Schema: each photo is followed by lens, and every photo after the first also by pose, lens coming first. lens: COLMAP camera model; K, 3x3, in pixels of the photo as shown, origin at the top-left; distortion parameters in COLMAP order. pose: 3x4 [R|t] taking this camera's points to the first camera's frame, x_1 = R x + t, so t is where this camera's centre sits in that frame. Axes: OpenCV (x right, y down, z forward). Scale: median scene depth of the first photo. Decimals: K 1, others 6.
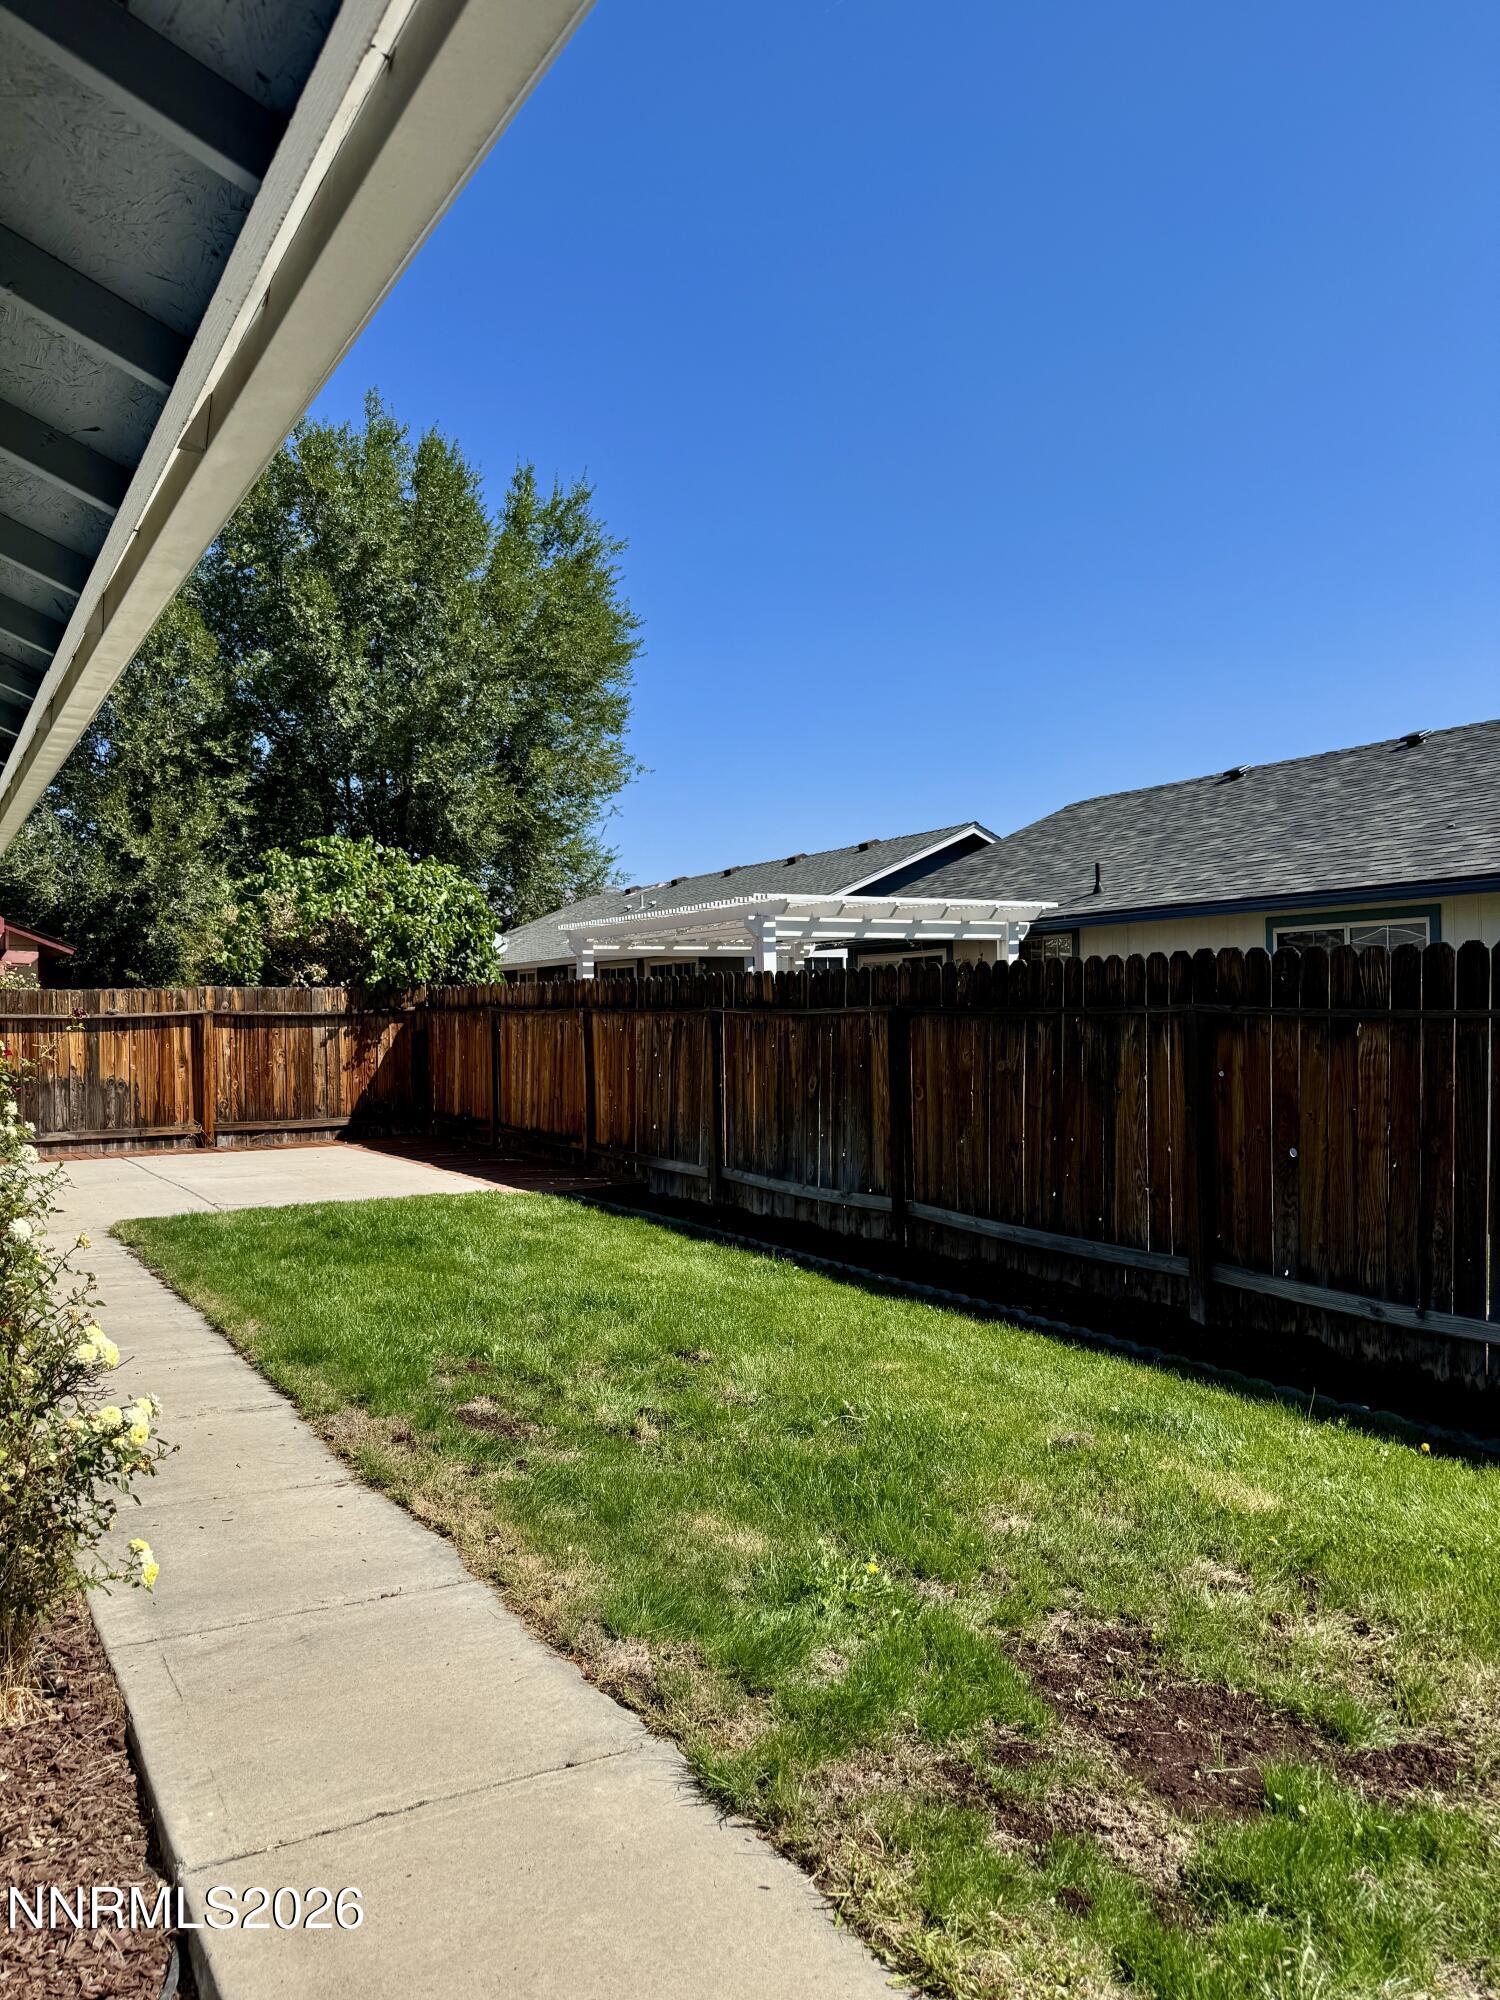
lens RADIAL K [[1410.7, 0, 742.5], [0, 1410.7, 990.2], [0, 0, 1]] dist [0.022990, -0.032107]
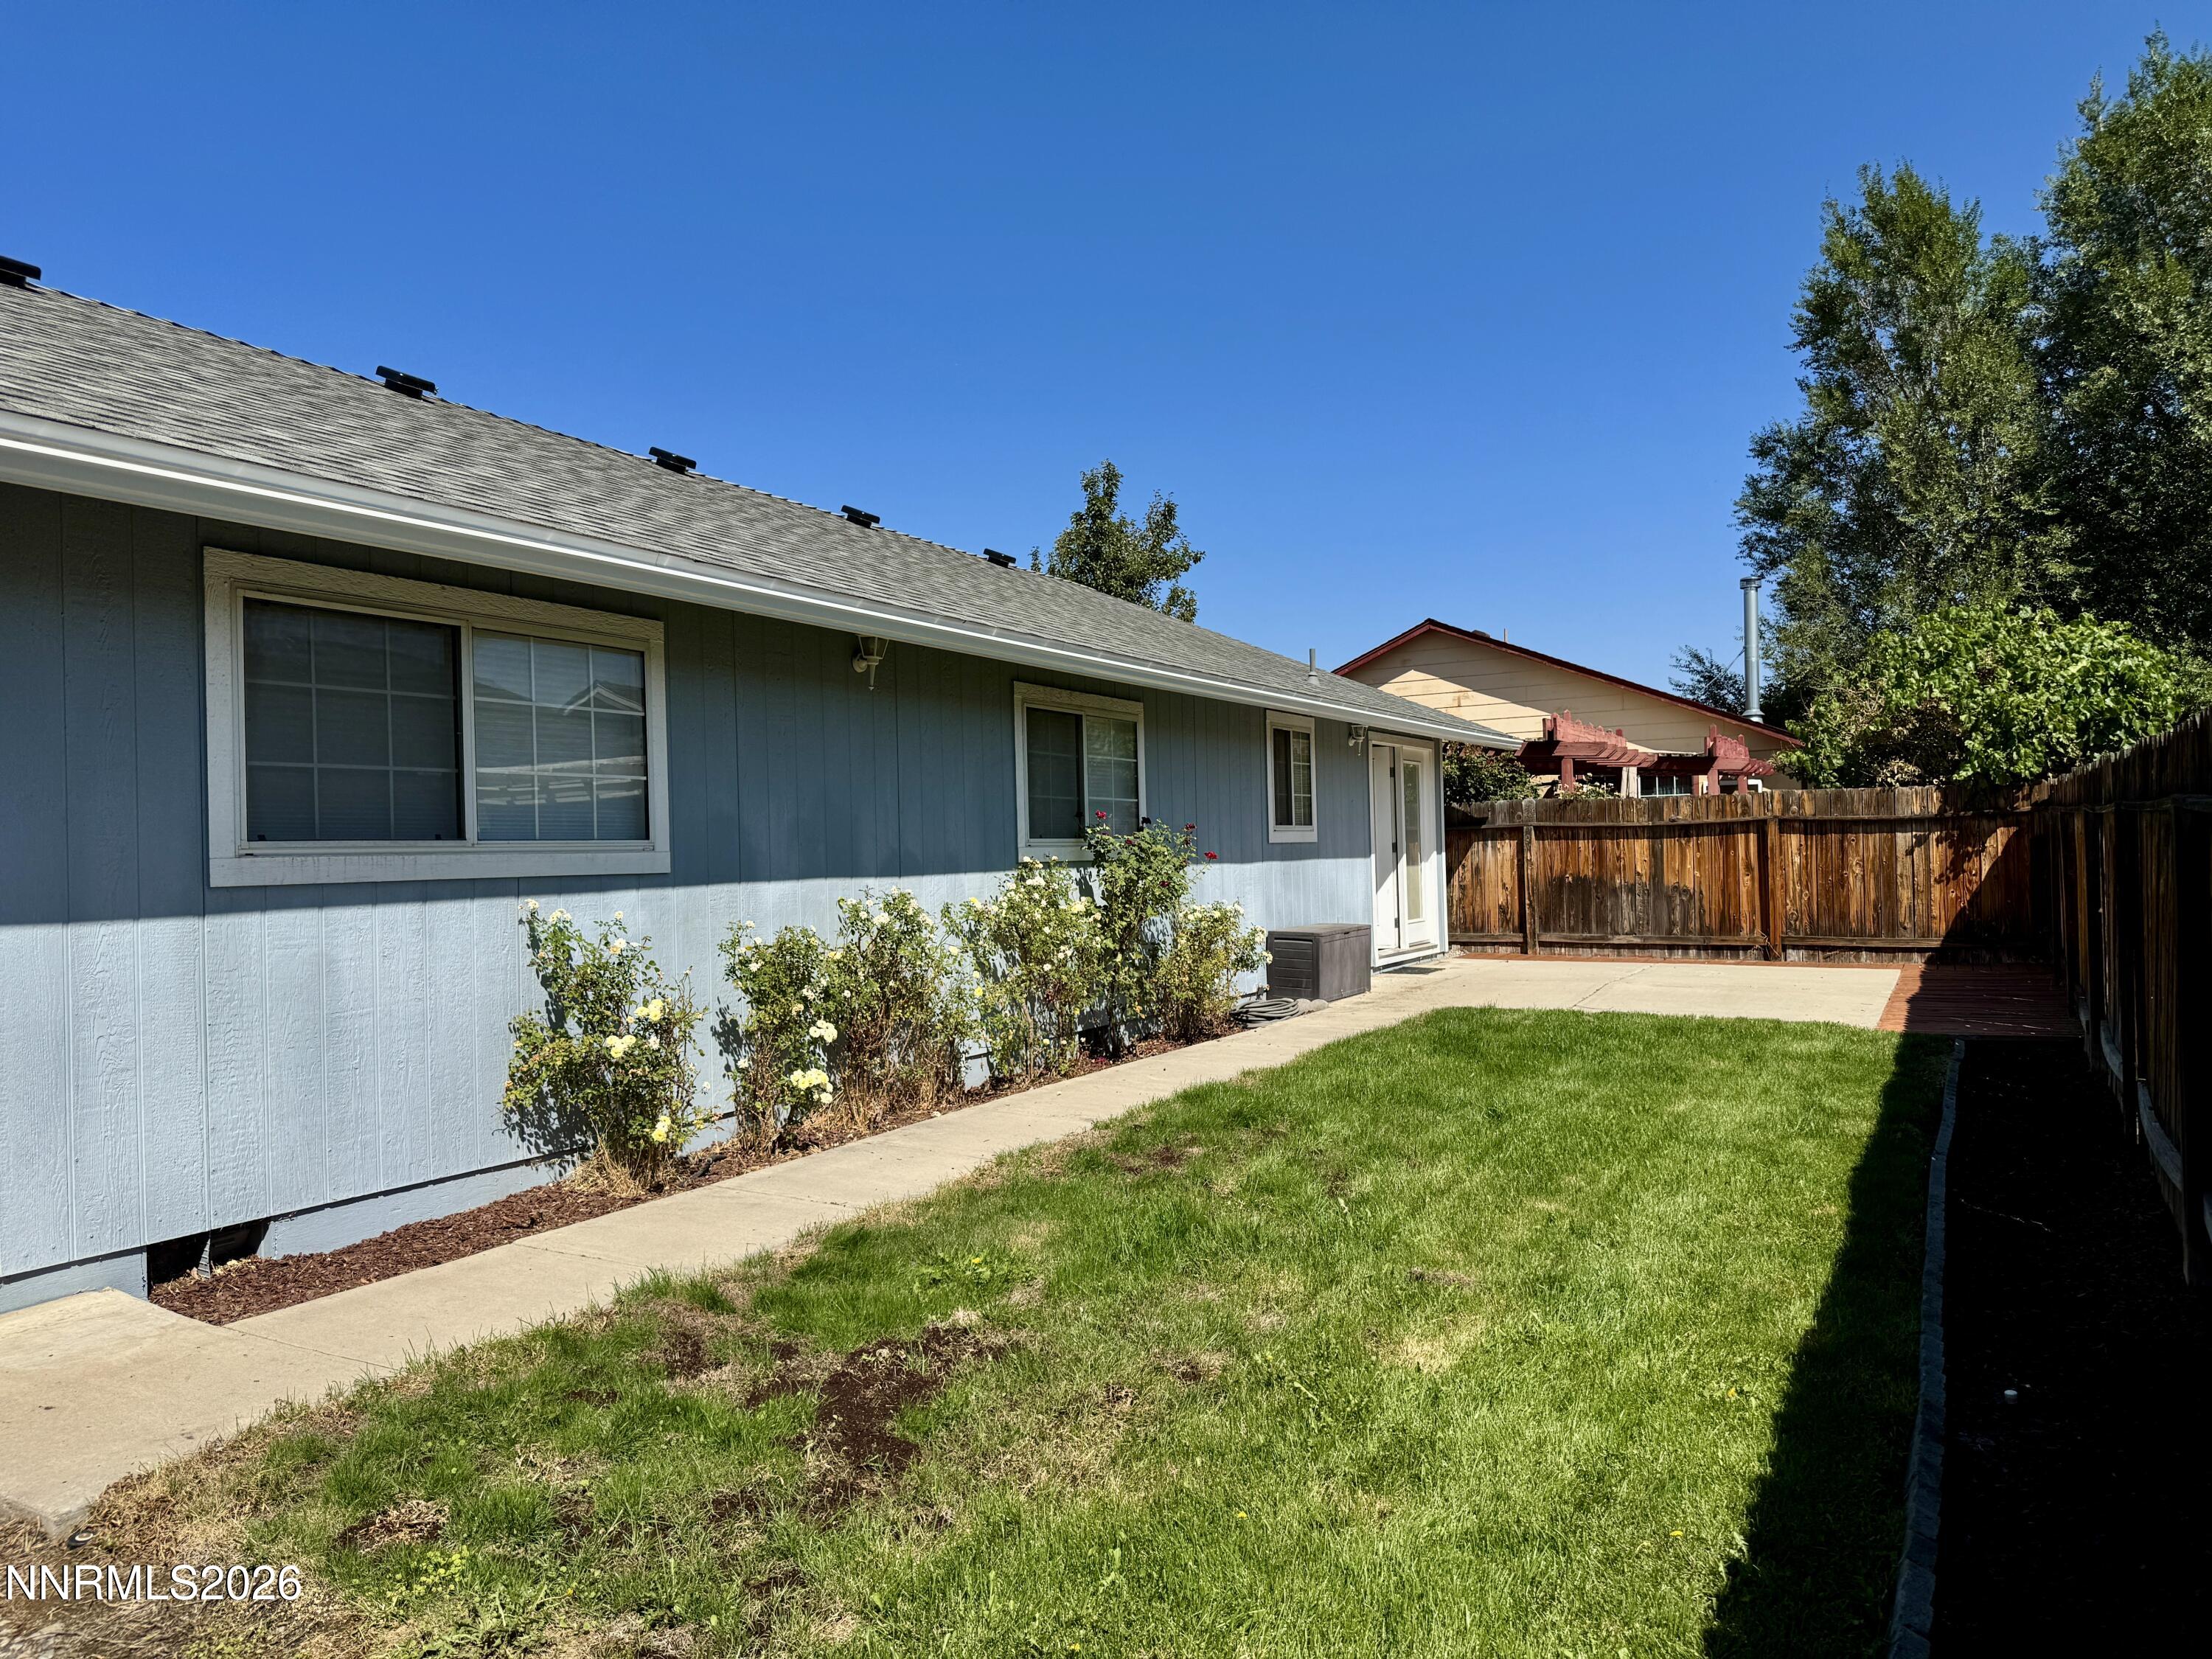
lens RADIAL K [[1560.2, 0, 1087.5], [0, 1560.2, 841.6], [0, 0, 1]] dist [0.022990, -0.032107]
pose [[0.466520, -0.001525, -0.884509, 0.323235], [0.028544, 0.999504, 0.013332, 0.004678], [0.884050, -0.031467, 0.466332, 0.109938]]
